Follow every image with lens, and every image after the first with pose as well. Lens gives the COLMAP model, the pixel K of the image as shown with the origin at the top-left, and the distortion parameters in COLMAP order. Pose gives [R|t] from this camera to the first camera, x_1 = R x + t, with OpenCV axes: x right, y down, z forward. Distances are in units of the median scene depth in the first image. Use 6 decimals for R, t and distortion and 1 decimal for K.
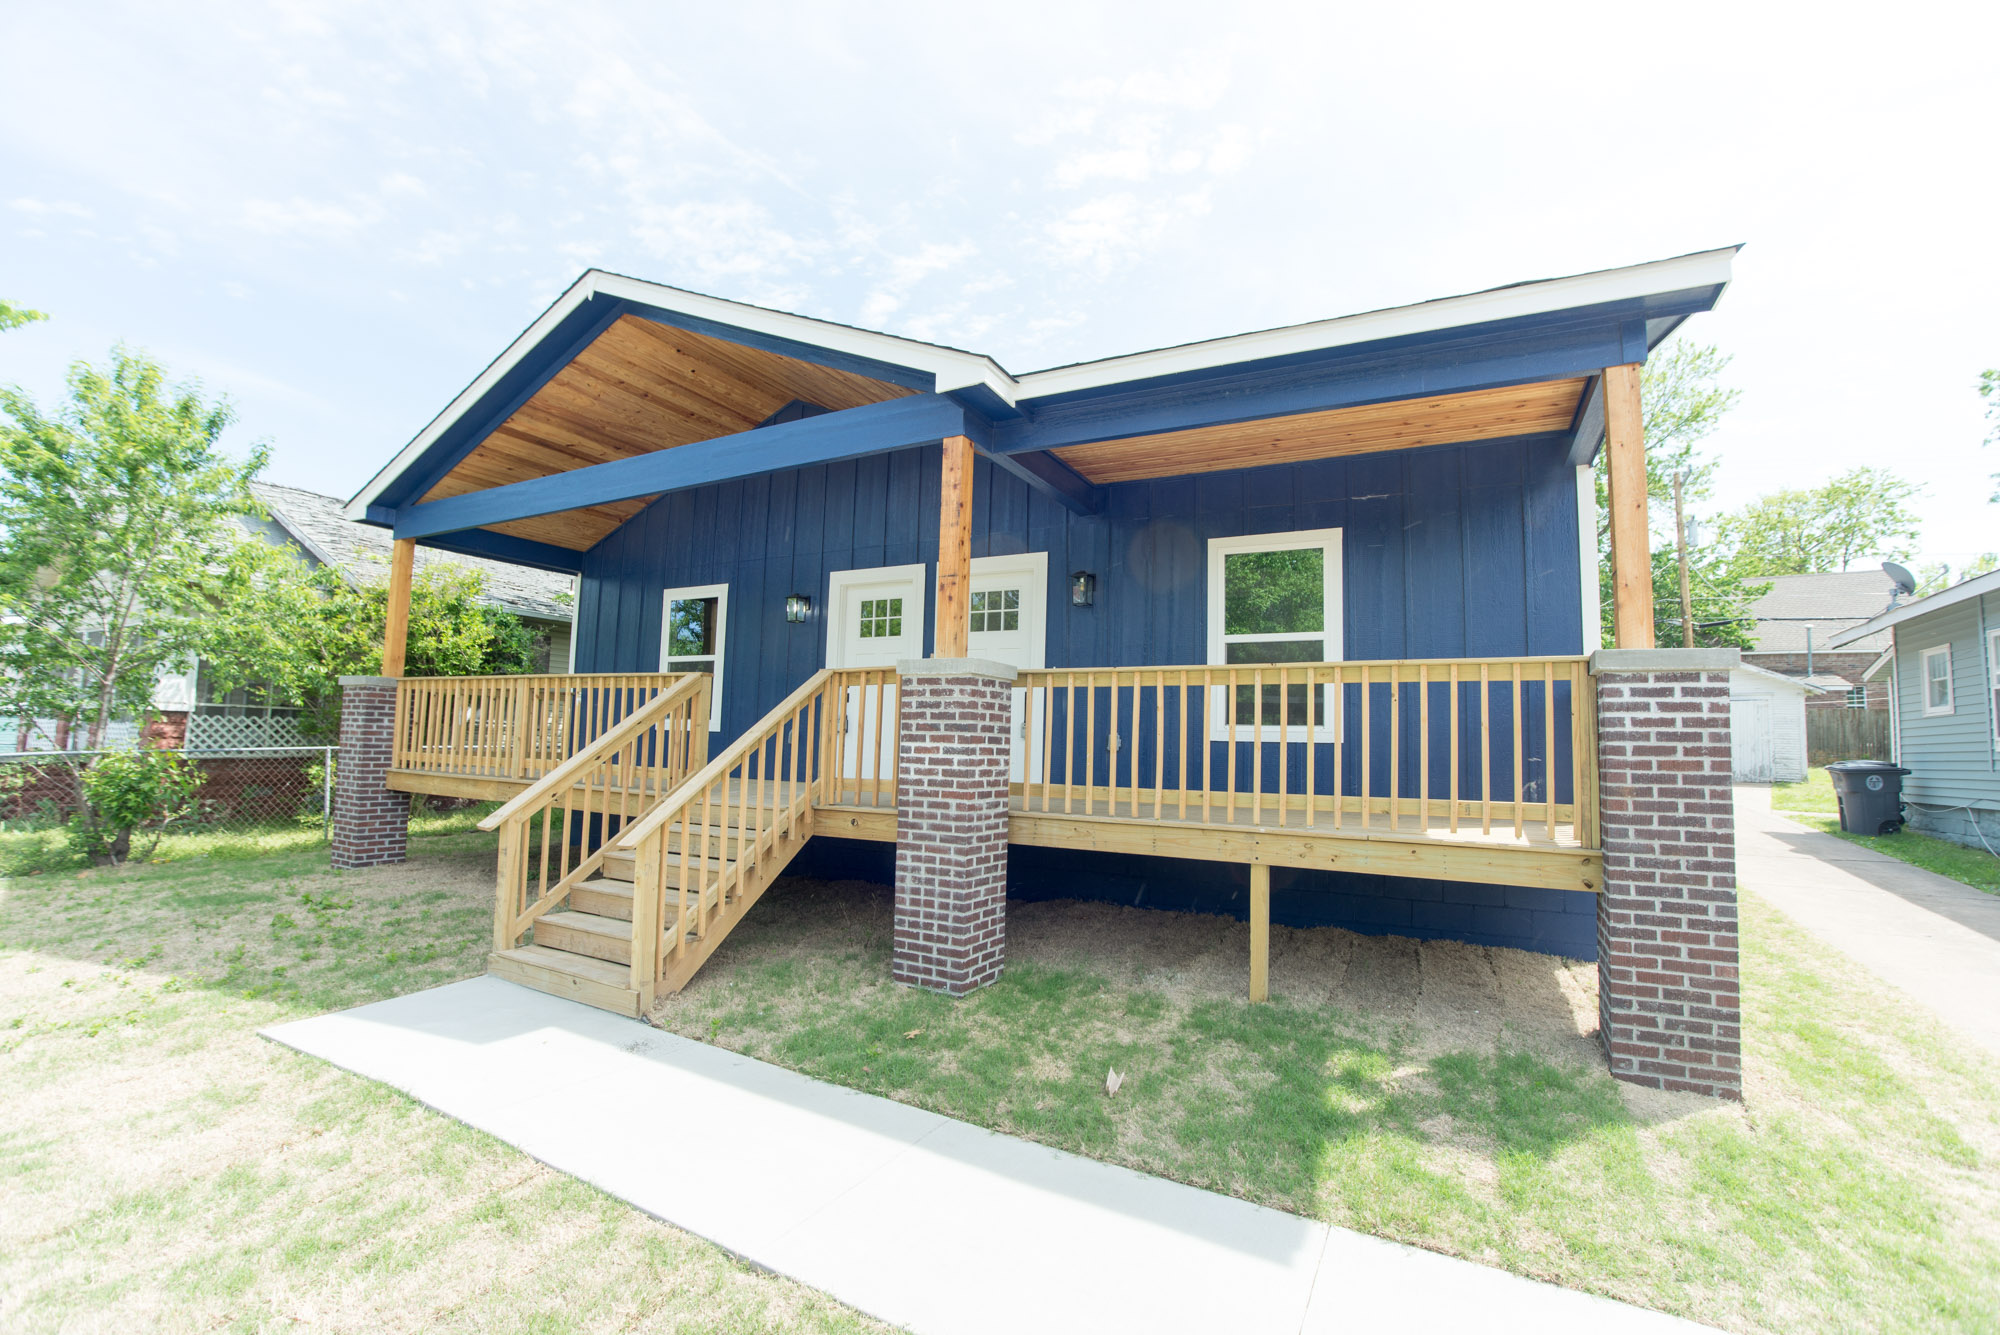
lens RADIAL K [[882.3, 0, 995.4], [0, 882.3, 672.1], [0, 0, 1]] dist [-0.076012, 0.021589]
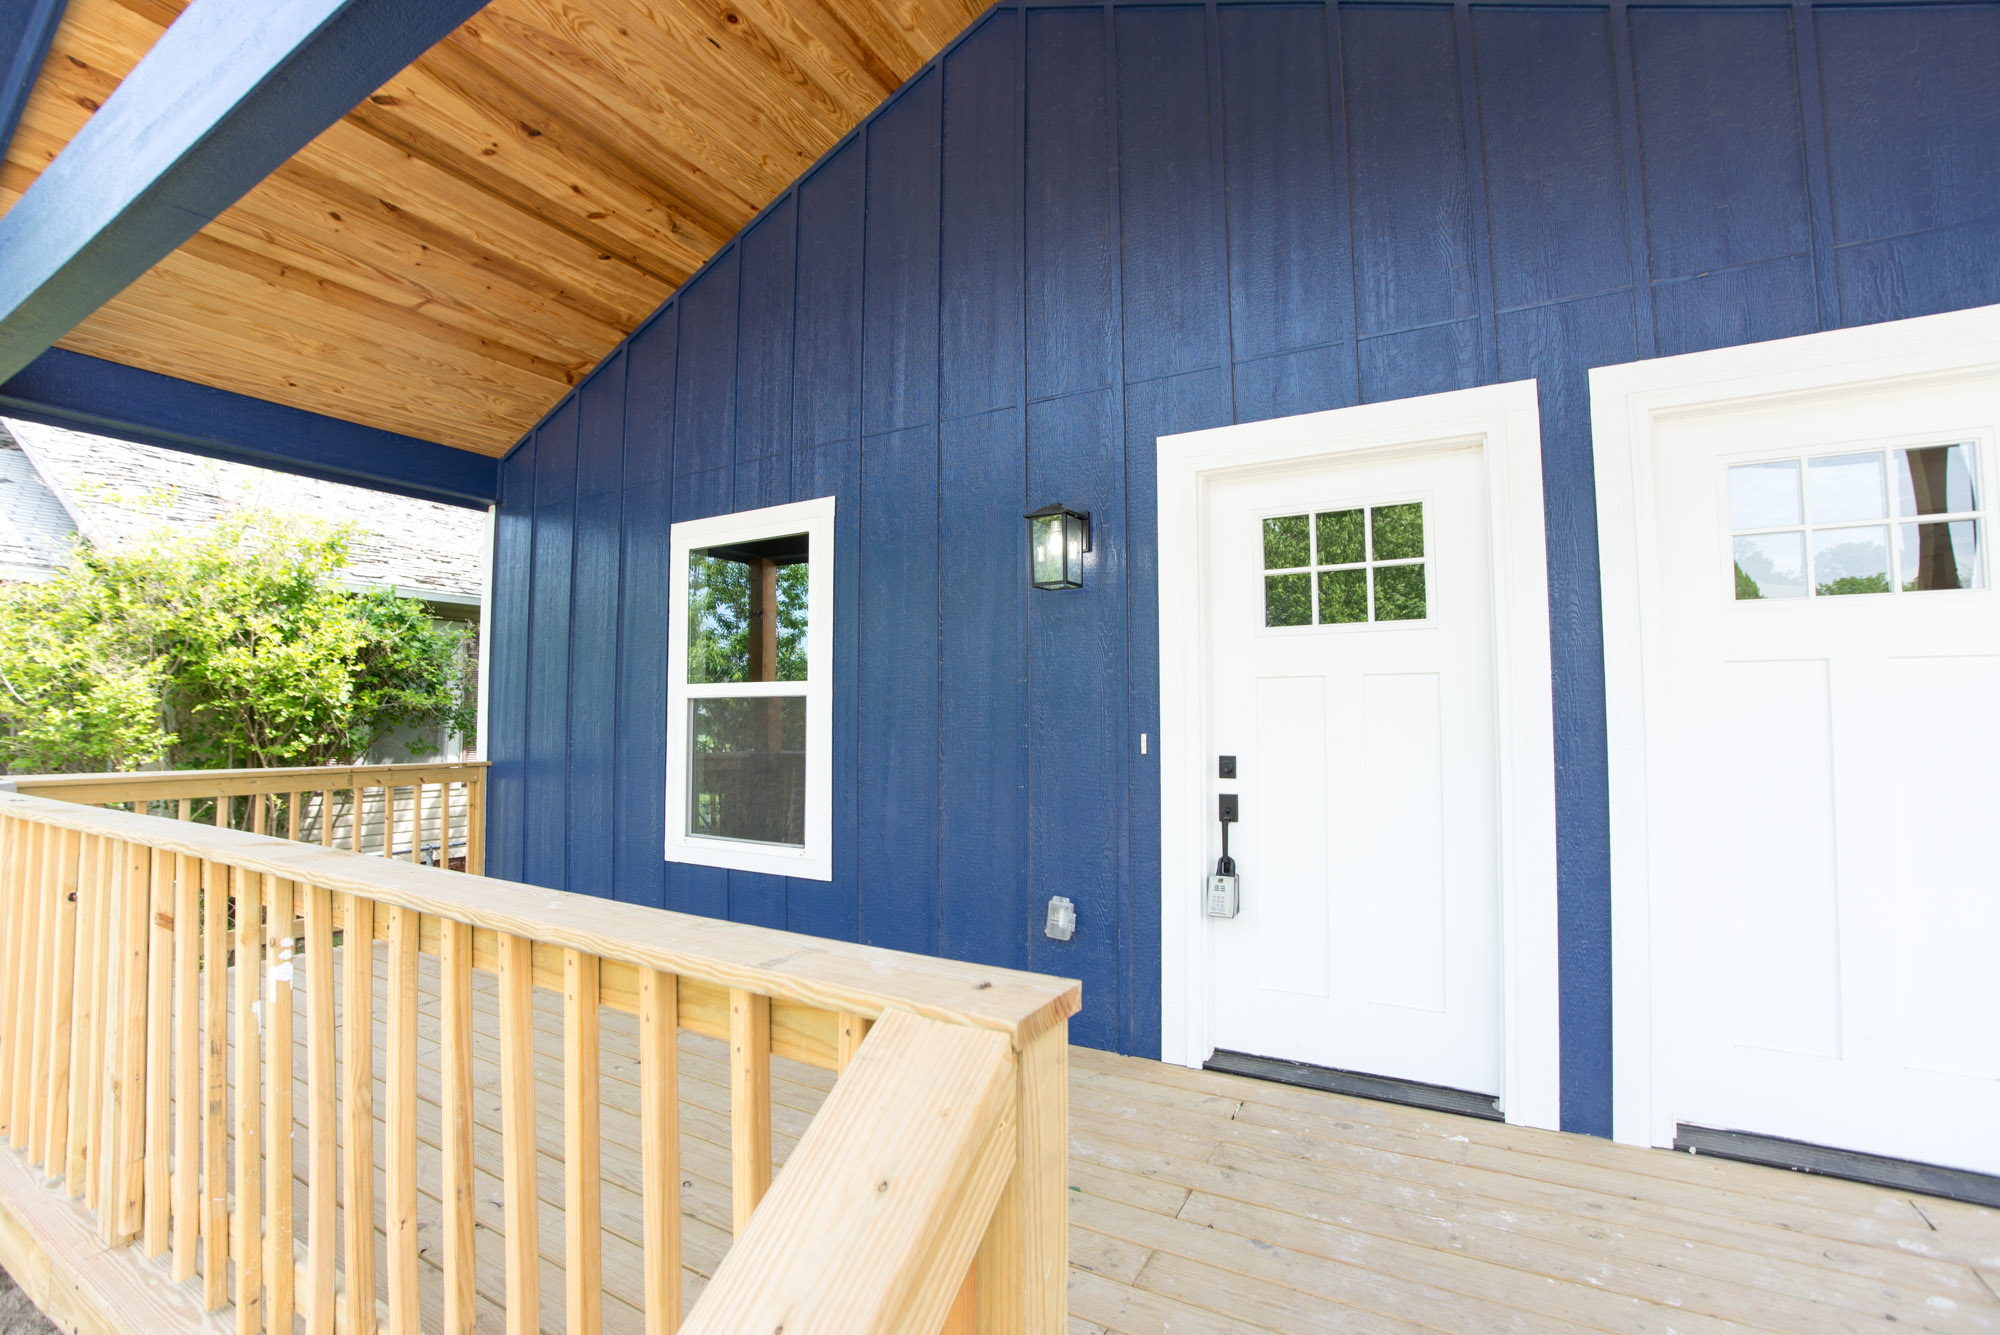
lens RADIAL K [[882.3, 0, 995.4], [0, 882.3, 672.1], [0, 0, 1]] dist [-0.076012, 0.021589]
pose [[0.999378, -0.031502, -0.015844, -0.412162], [0.031922, 0.999124, 0.027051, -0.056067], [0.014978, -0.027540, 0.999508, 1.091088]]
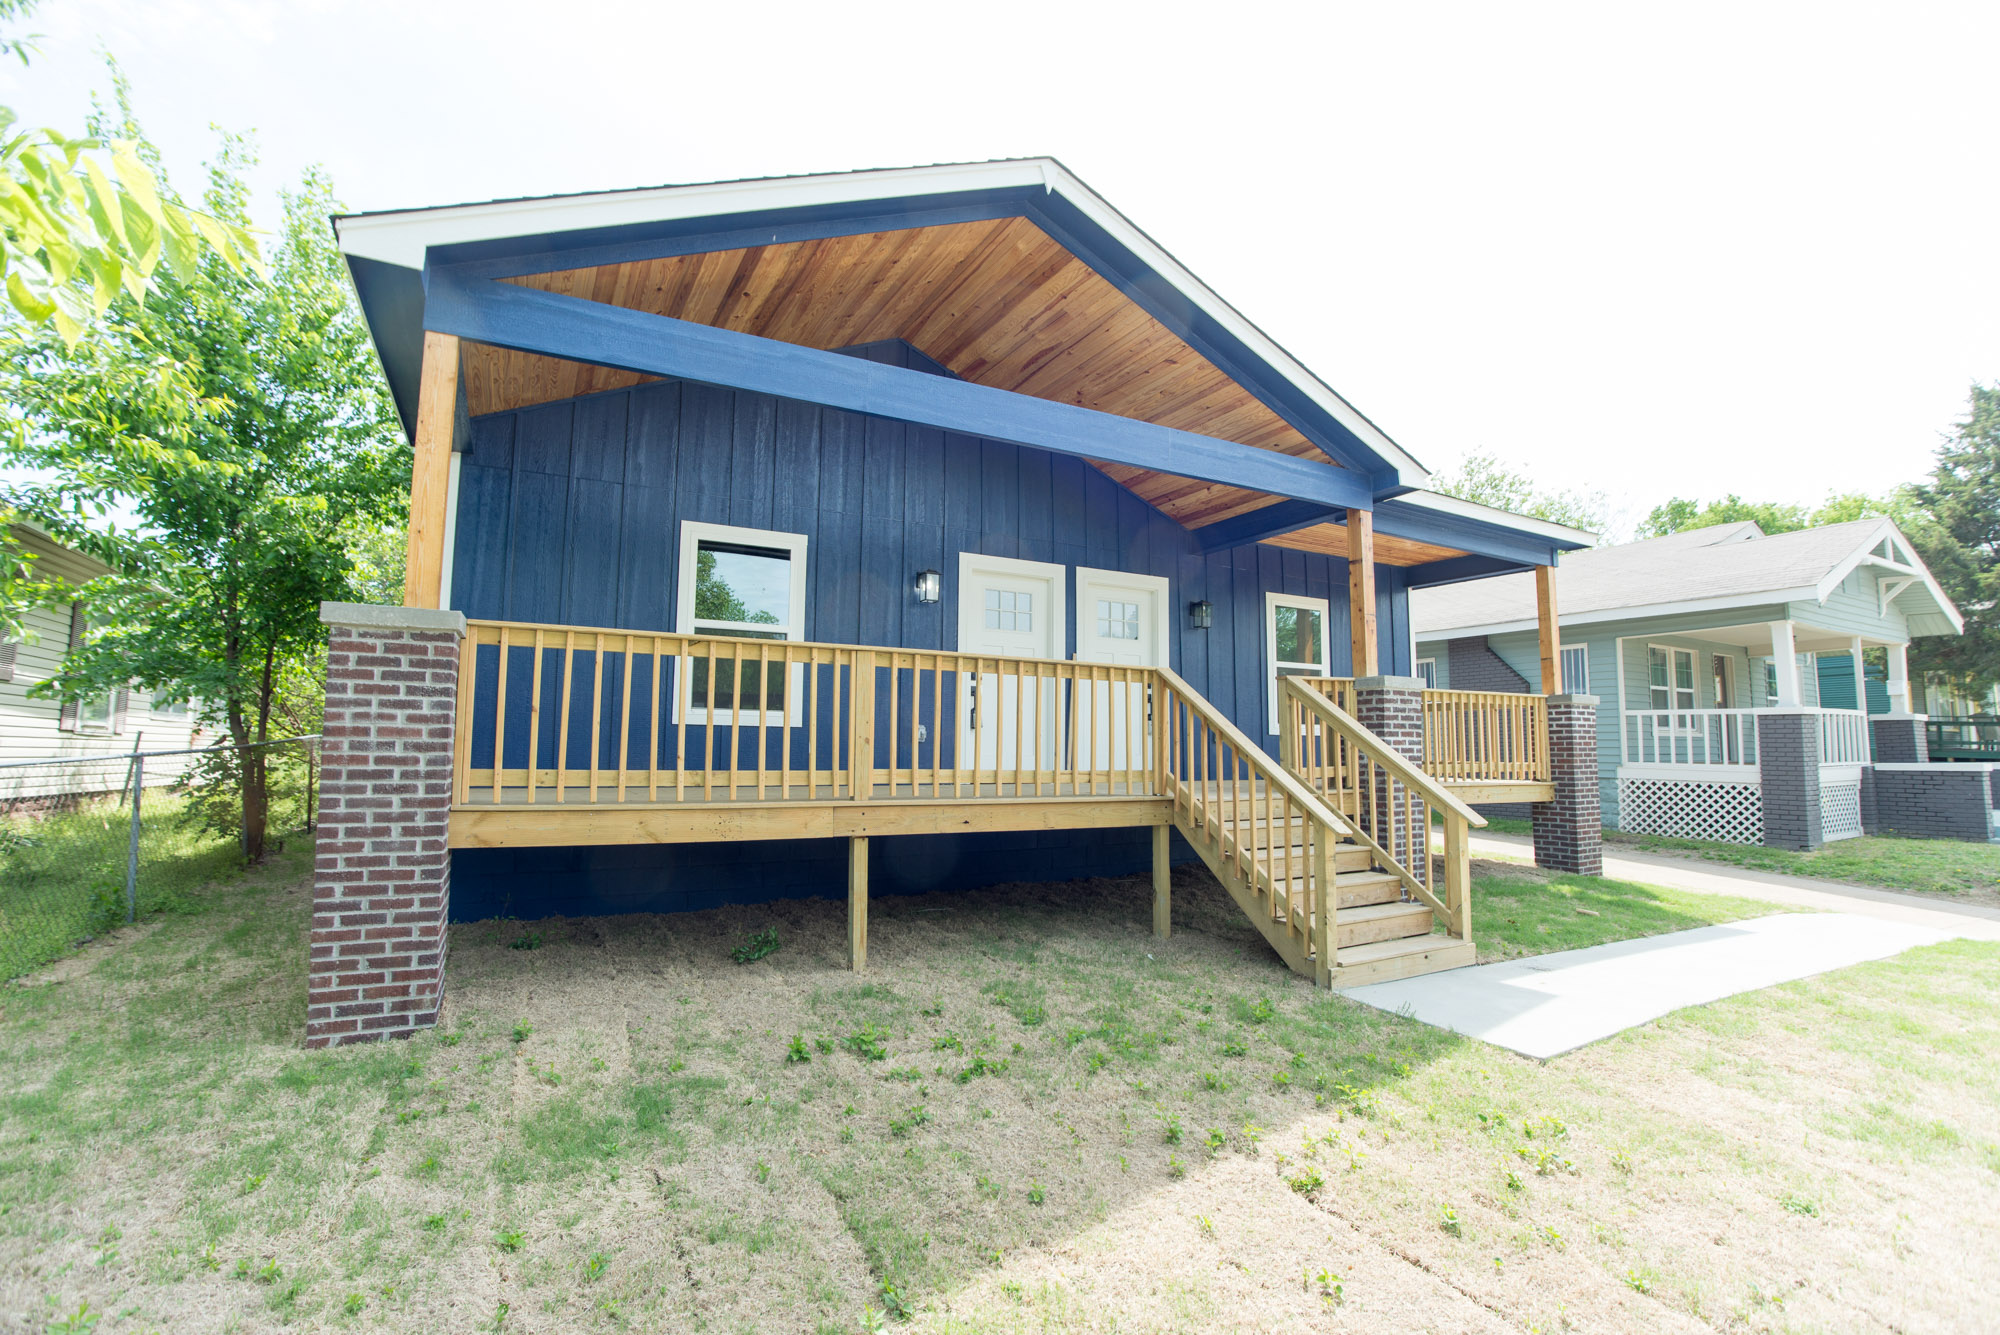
lens RADIAL K [[882.3, 0, 995.4], [0, 882.3, 672.1], [0, 0, 1]] dist [-0.076012, 0.021589]
pose [[0.547469, 0.052458, 0.835180, -1.536975], [-0.063179, 0.997776, -0.021256, 0.045803], [-0.834437, -0.041129, 0.549566, 0.768156]]
